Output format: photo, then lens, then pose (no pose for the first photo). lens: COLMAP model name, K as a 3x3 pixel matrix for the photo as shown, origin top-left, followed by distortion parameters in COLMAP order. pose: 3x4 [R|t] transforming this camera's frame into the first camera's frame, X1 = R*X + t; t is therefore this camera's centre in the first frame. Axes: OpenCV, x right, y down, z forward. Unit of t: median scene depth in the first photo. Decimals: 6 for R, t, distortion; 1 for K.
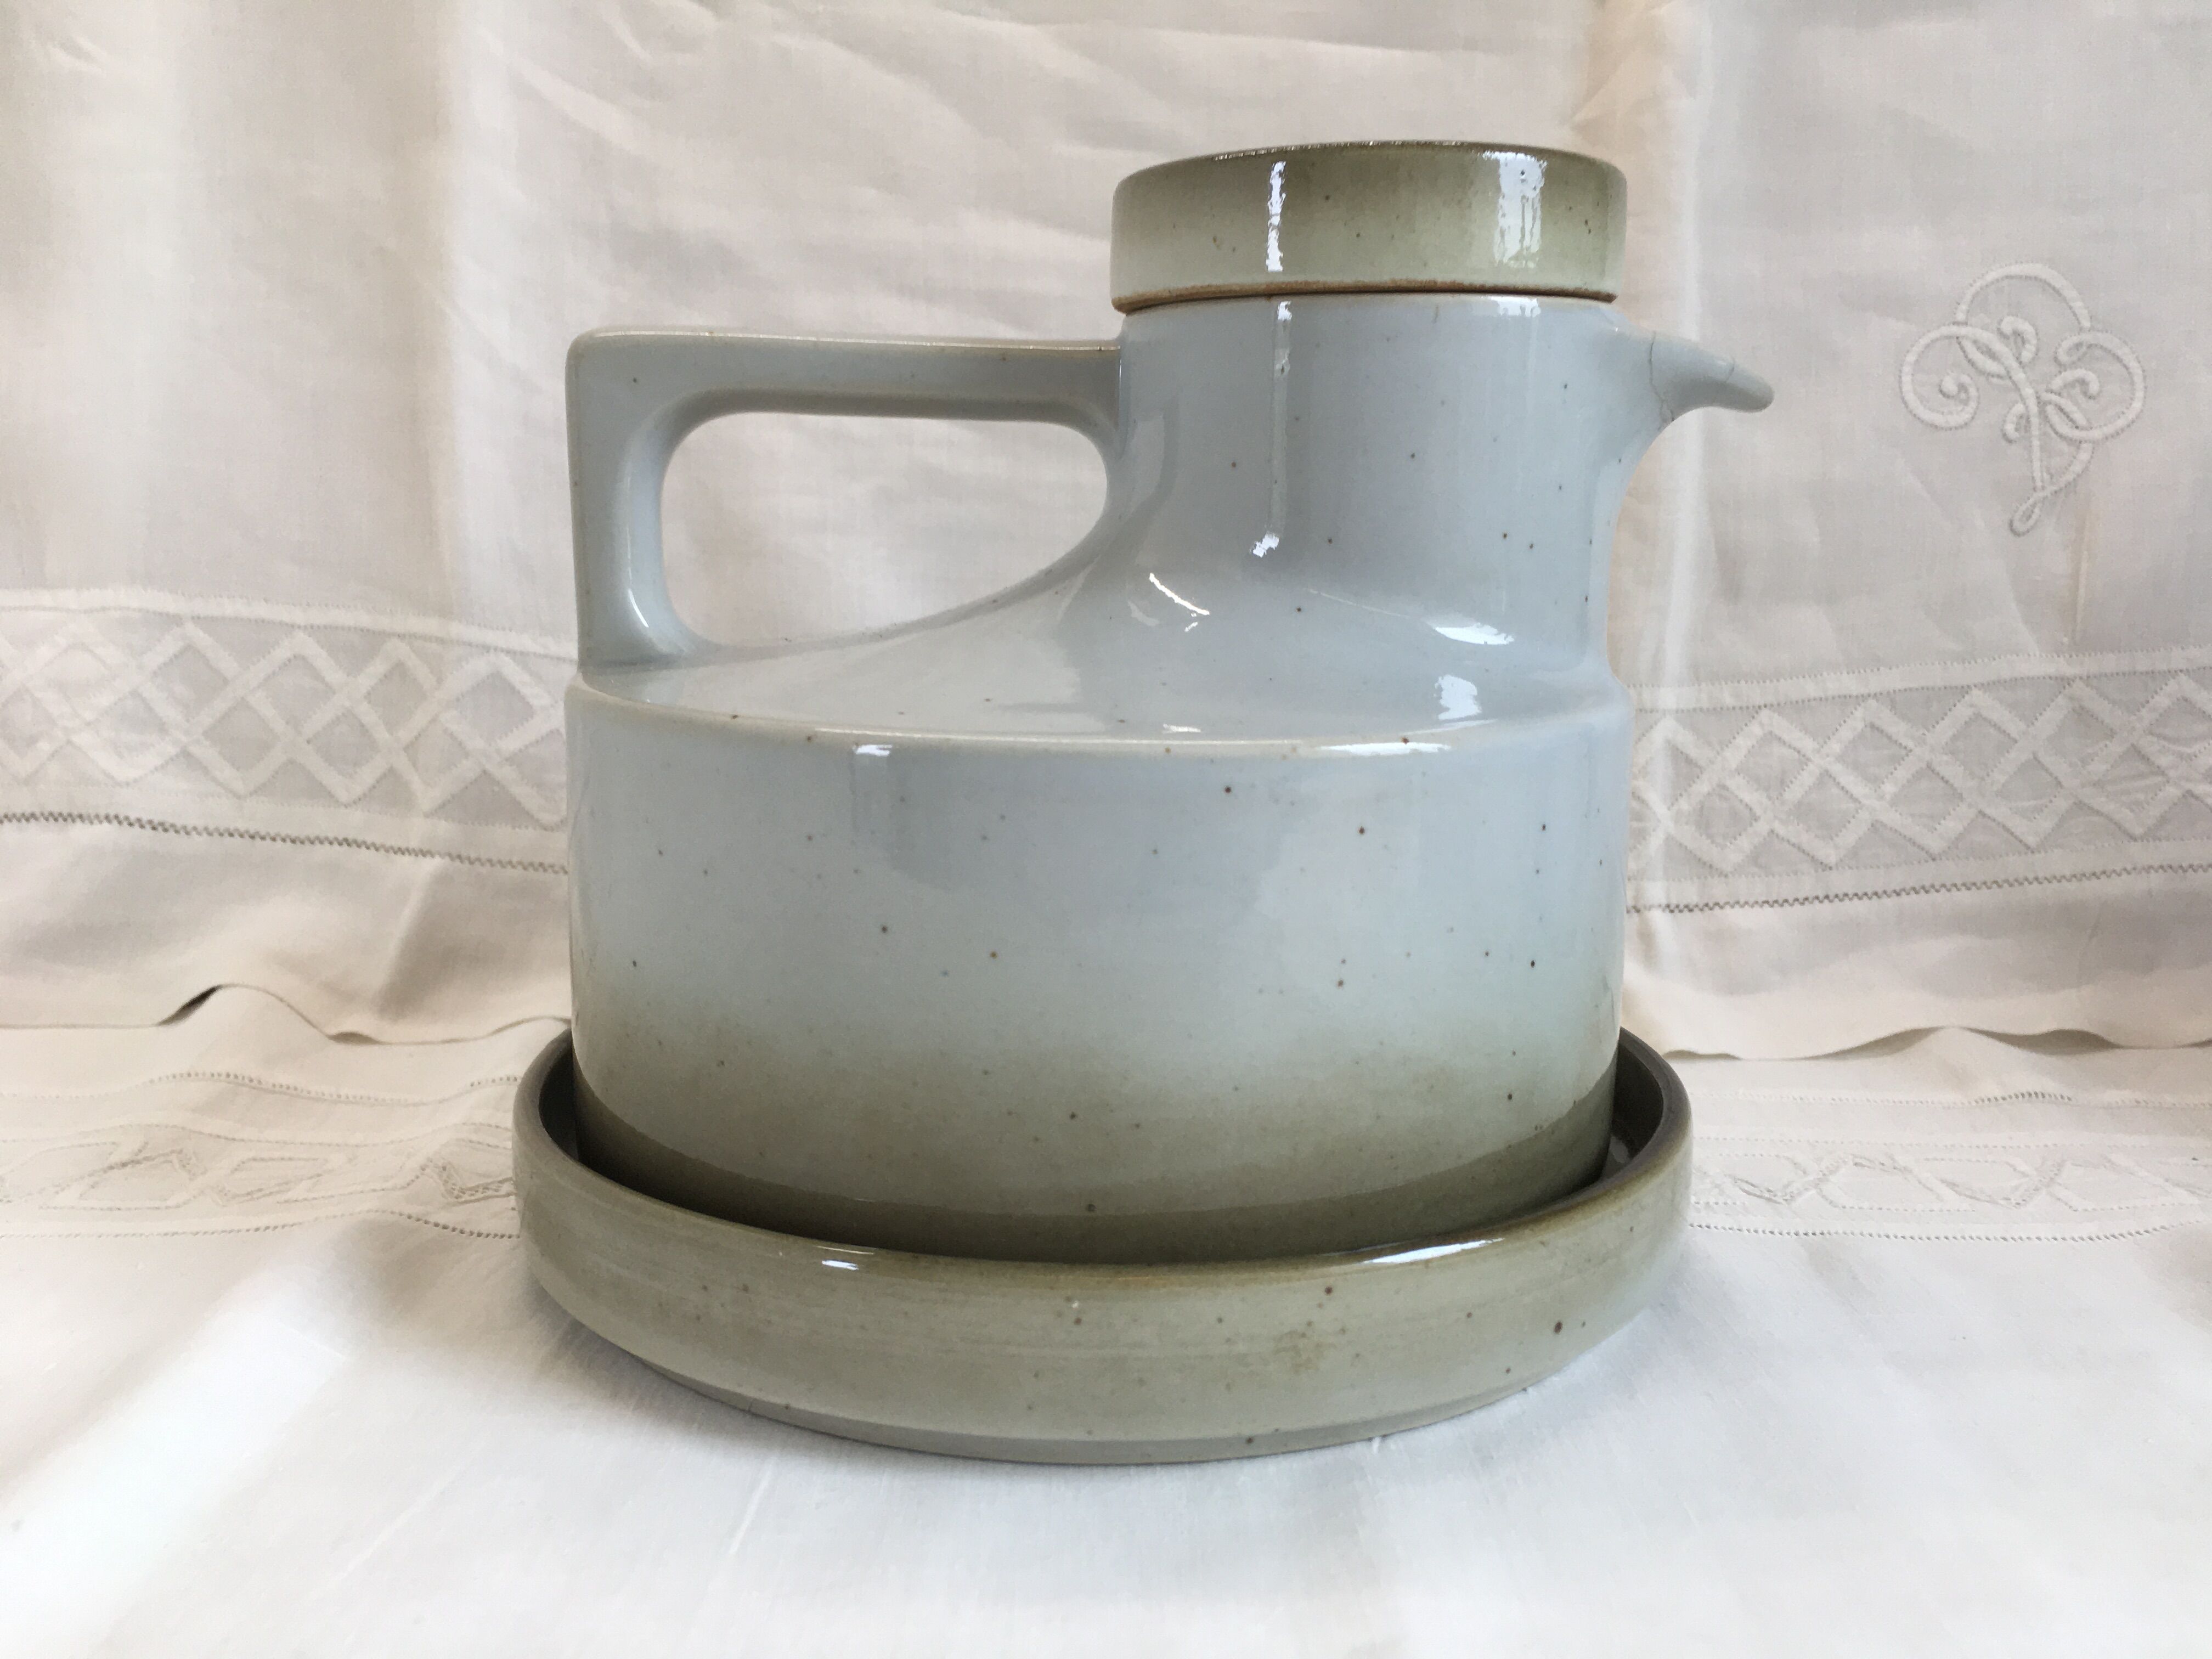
lens RADIAL K [[2005.3, 0, 1100.8], [0, 2005.3, 817.7], [0, 0, 1]] dist [0.063663, -0.102724]
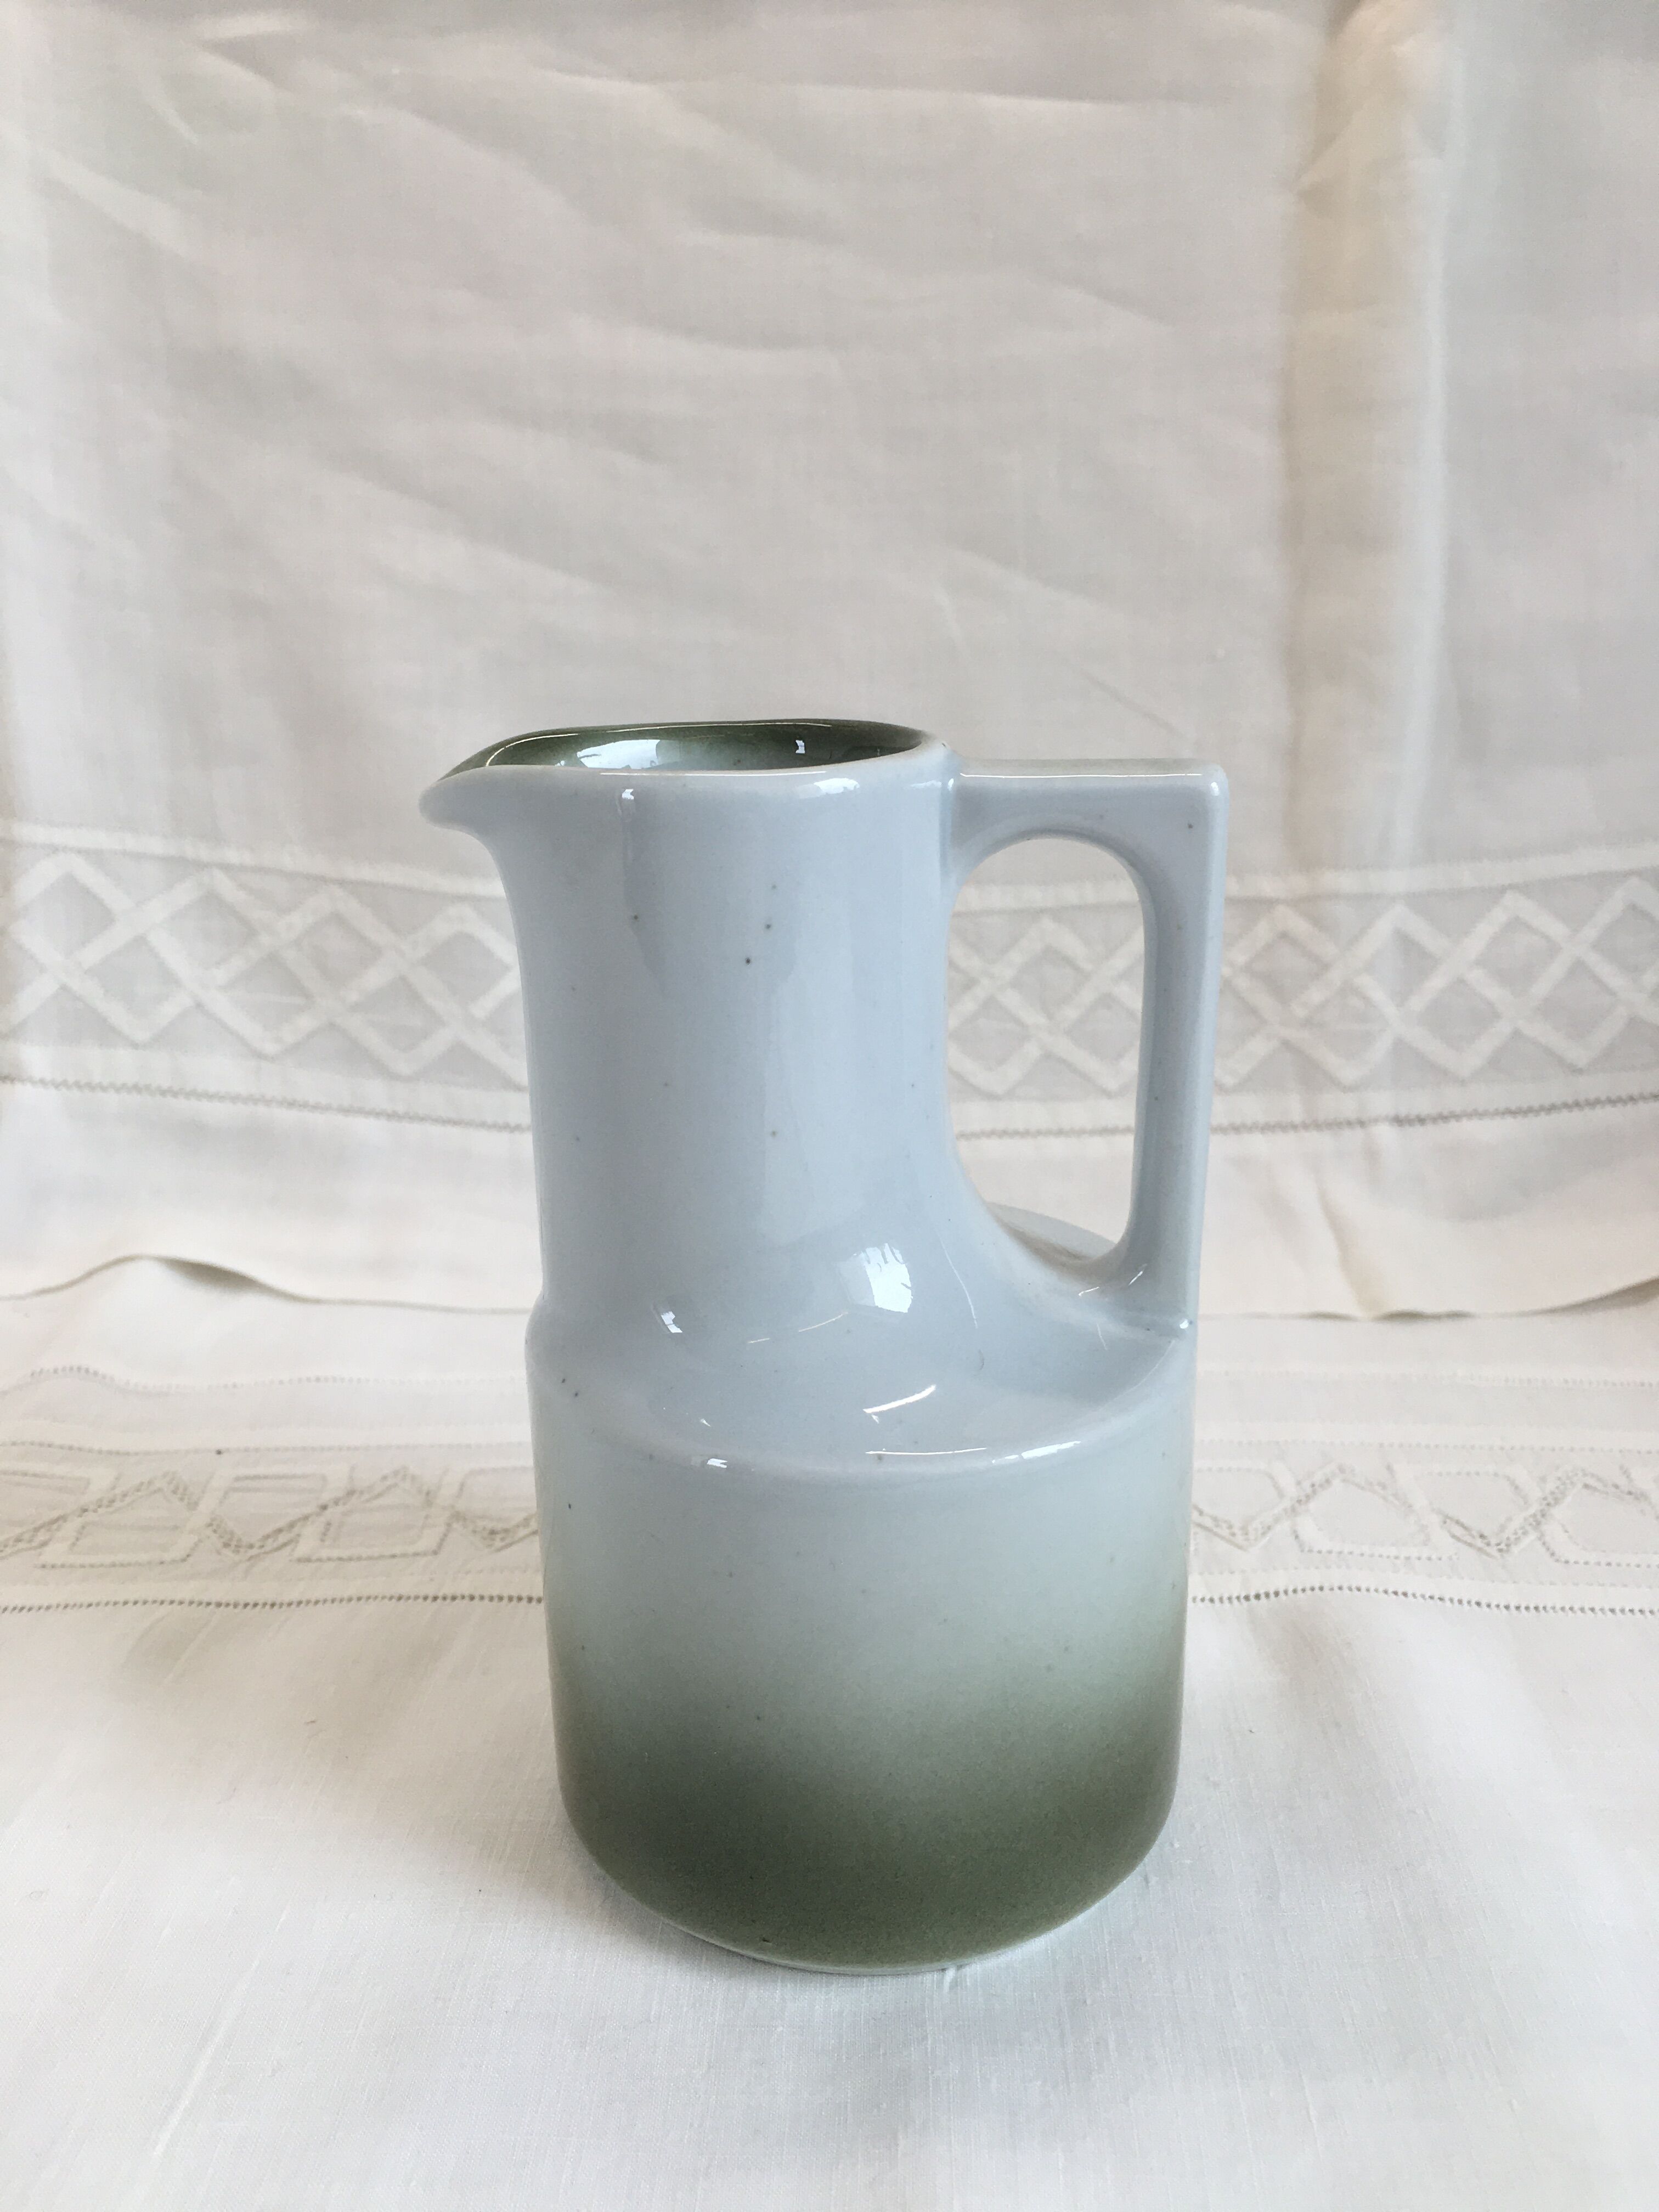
lens RADIAL K [[2005.3, 0, 816.7], [0, 2005.3, 1091.6], [0, 0, 1]] dist [0.063663, -0.102724]
pose [[0.999293, -0.011910, -0.035658, 0.059504], [0.016778, 0.990078, 0.139513, -0.094947], [0.033643, -0.140013, 0.989578, 0.113916]]
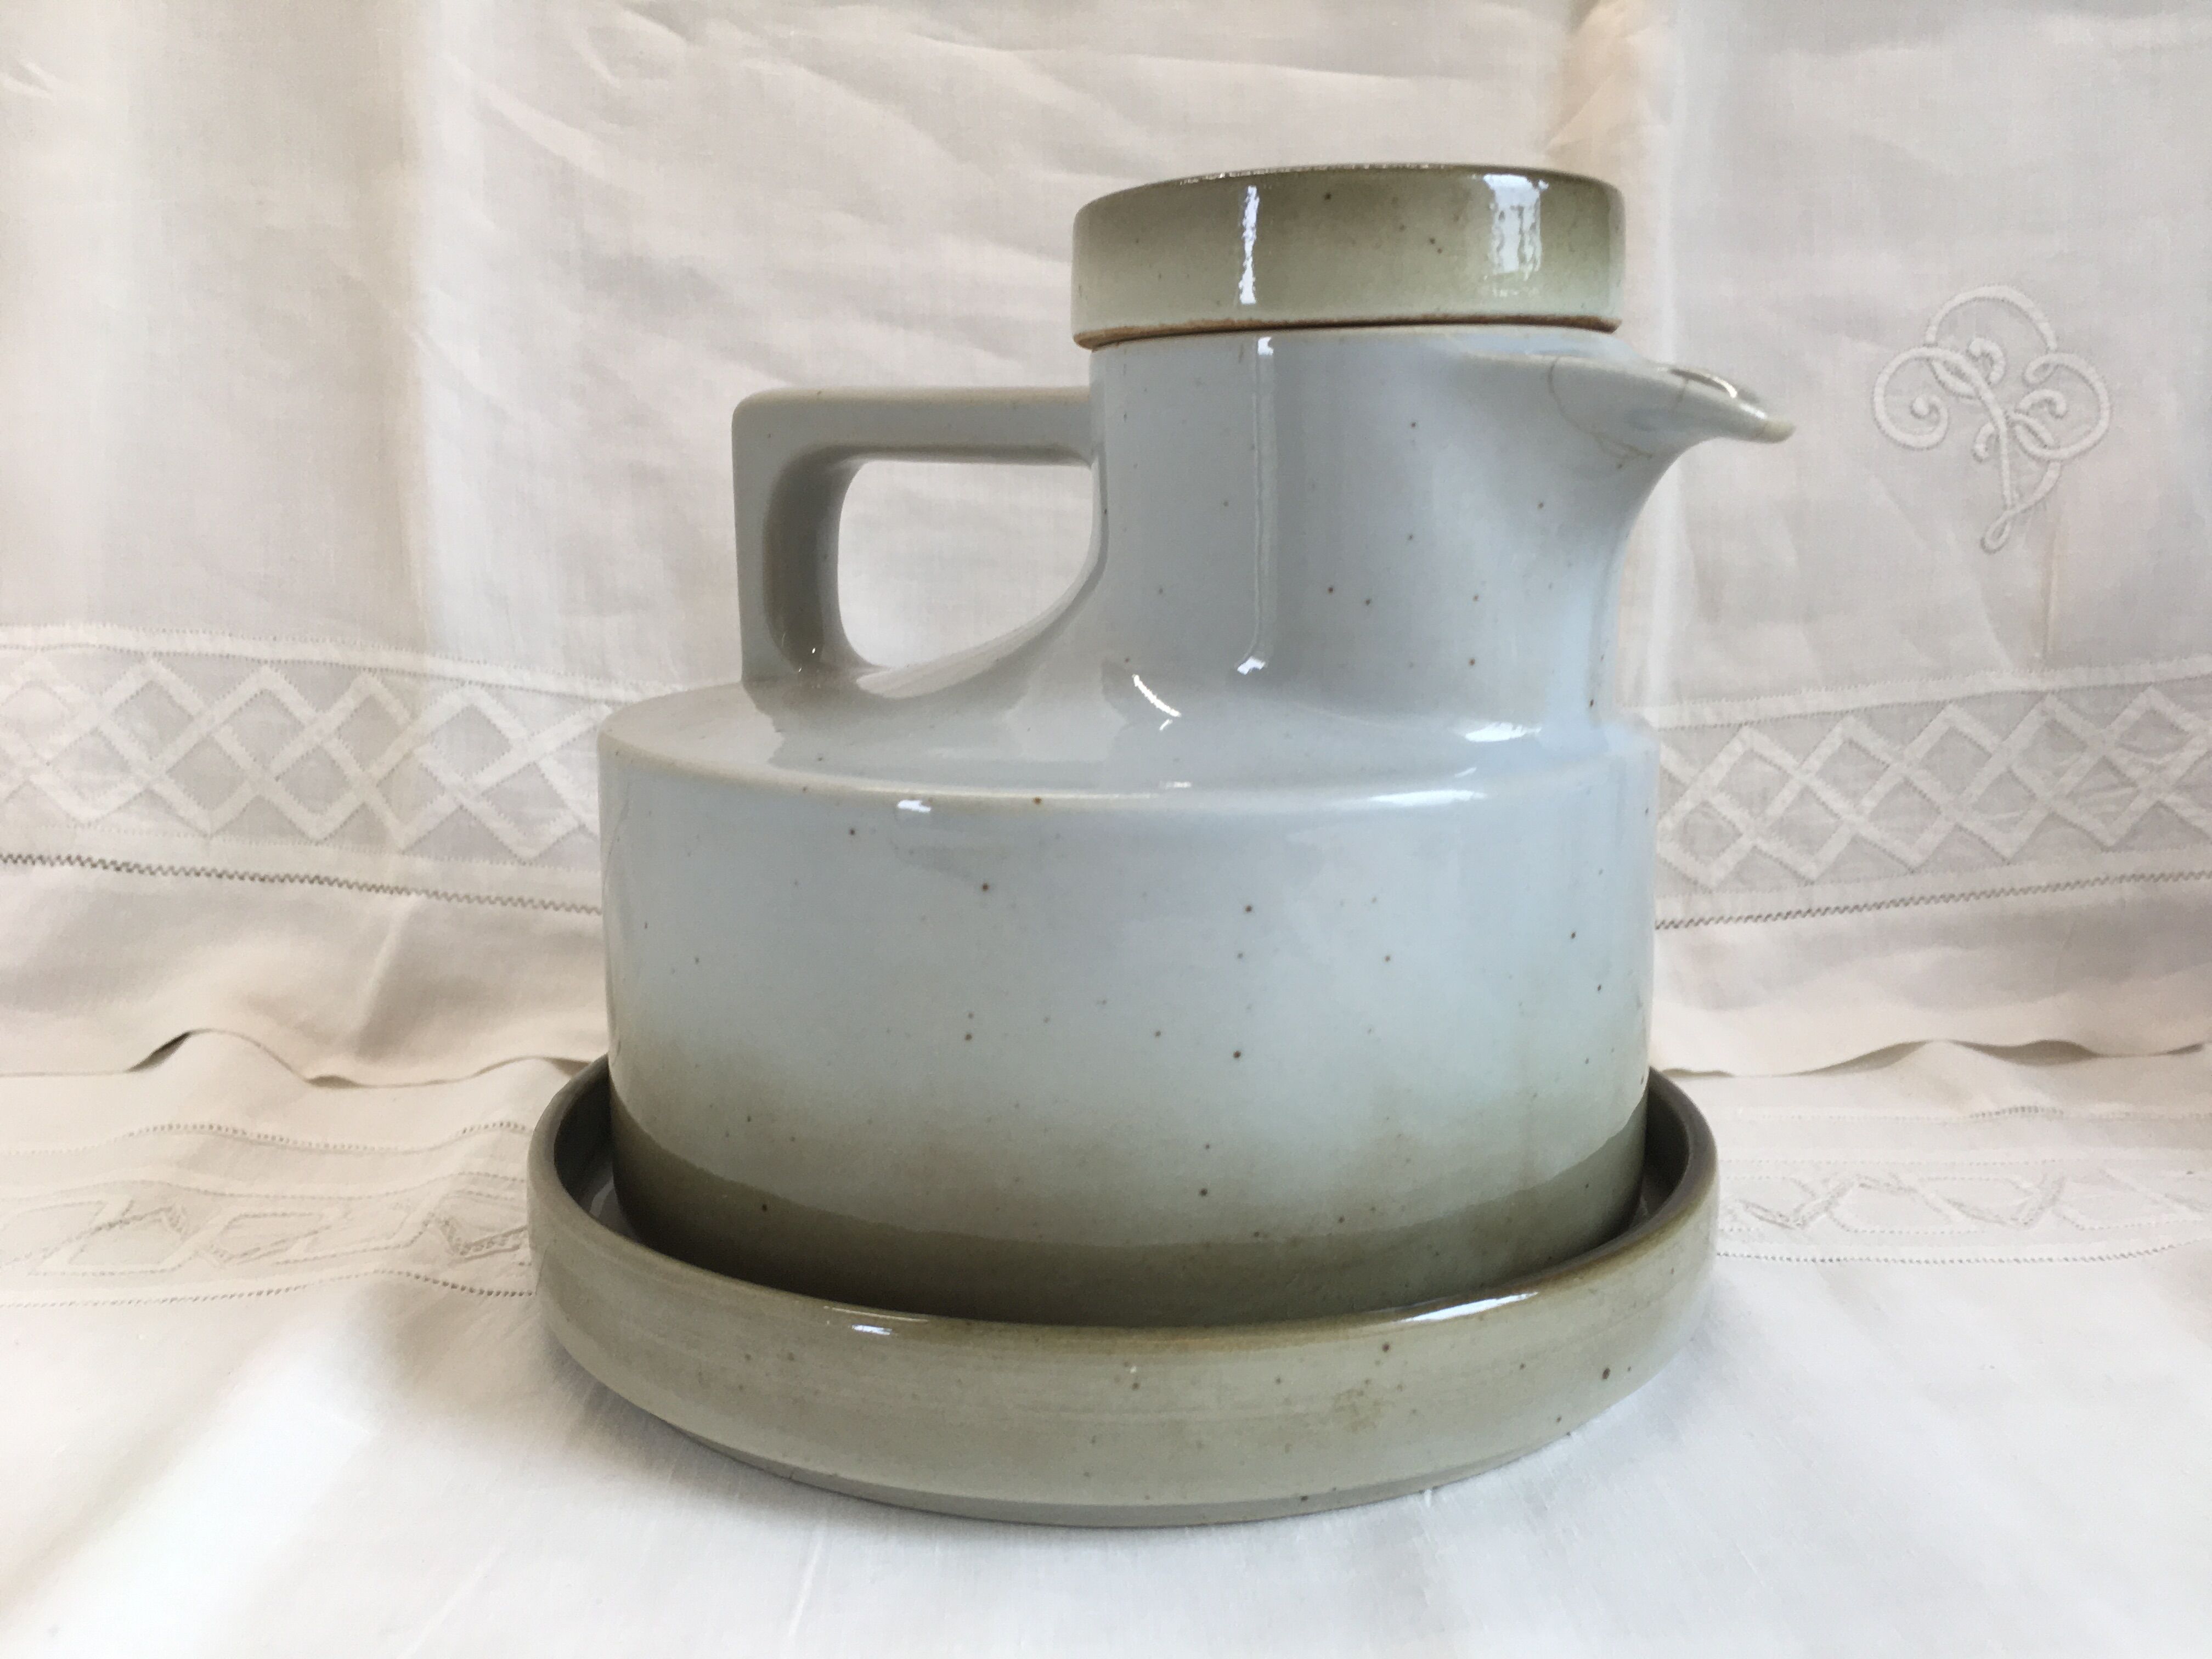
lens RADIAL K [[2005.3, 0, 1110.2], [0, 2005.3, 804.8], [0, 0, 1]] dist [0.063663, -0.102724]
pose [[0.999026, -0.013749, 0.041923, -0.030922], [0.013923, 0.999896, -0.003852, -0.015387], [-0.041866, 0.004432, 0.999113, 0.006787]]
